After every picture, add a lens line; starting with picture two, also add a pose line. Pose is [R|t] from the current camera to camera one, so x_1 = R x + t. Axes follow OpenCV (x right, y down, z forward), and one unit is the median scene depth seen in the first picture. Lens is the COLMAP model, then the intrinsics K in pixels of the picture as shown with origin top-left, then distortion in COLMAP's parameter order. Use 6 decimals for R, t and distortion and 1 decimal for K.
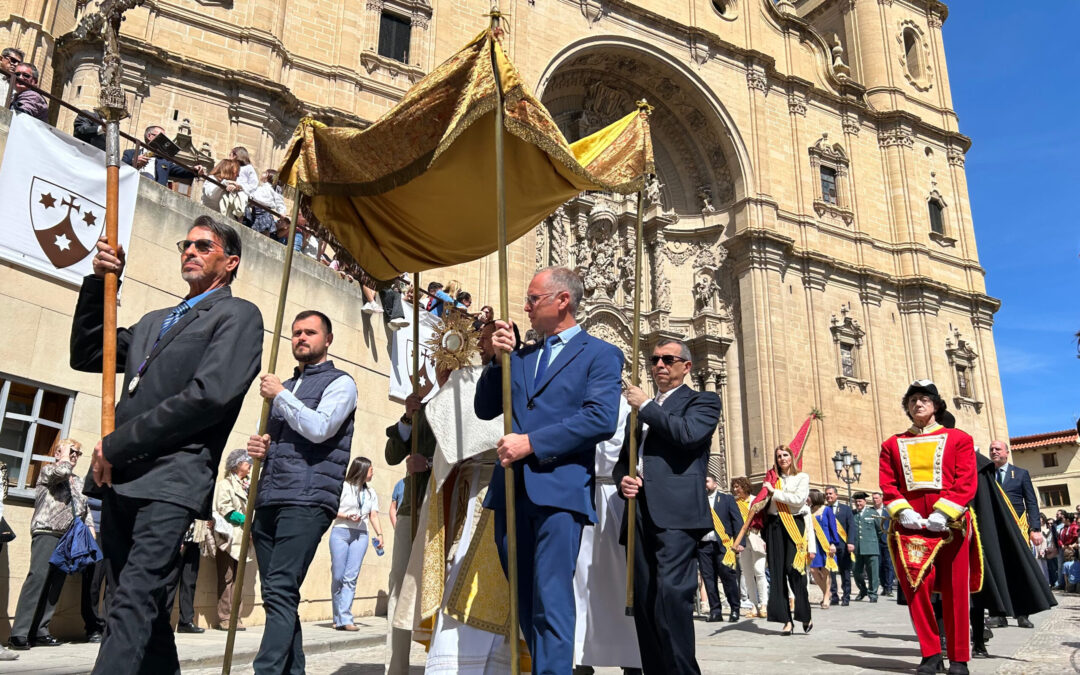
lens RADIAL K [[914.7, 0, 469.1], [0, 914.7, 338.1], [0, 0, 1]] dist [0.039258, -0.011352]
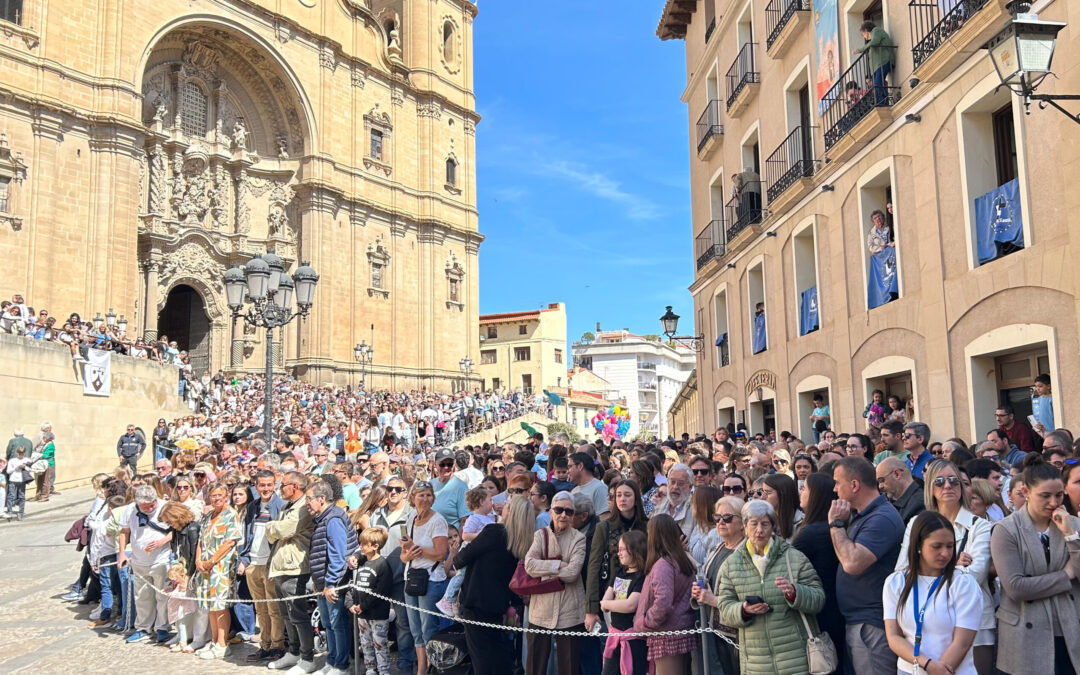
lens RADIAL K [[841.0, 0, 569.1], [0, 841.0, 367.7], [0, 0, 1]] dist [0.013461, -0.005537]
pose [[0.847423, 0.005165, 0.530893, -0.033472], [-0.118270, 0.976662, 0.179284, -0.108107], [-0.517577, -0.214718, 0.828257, -0.281403]]
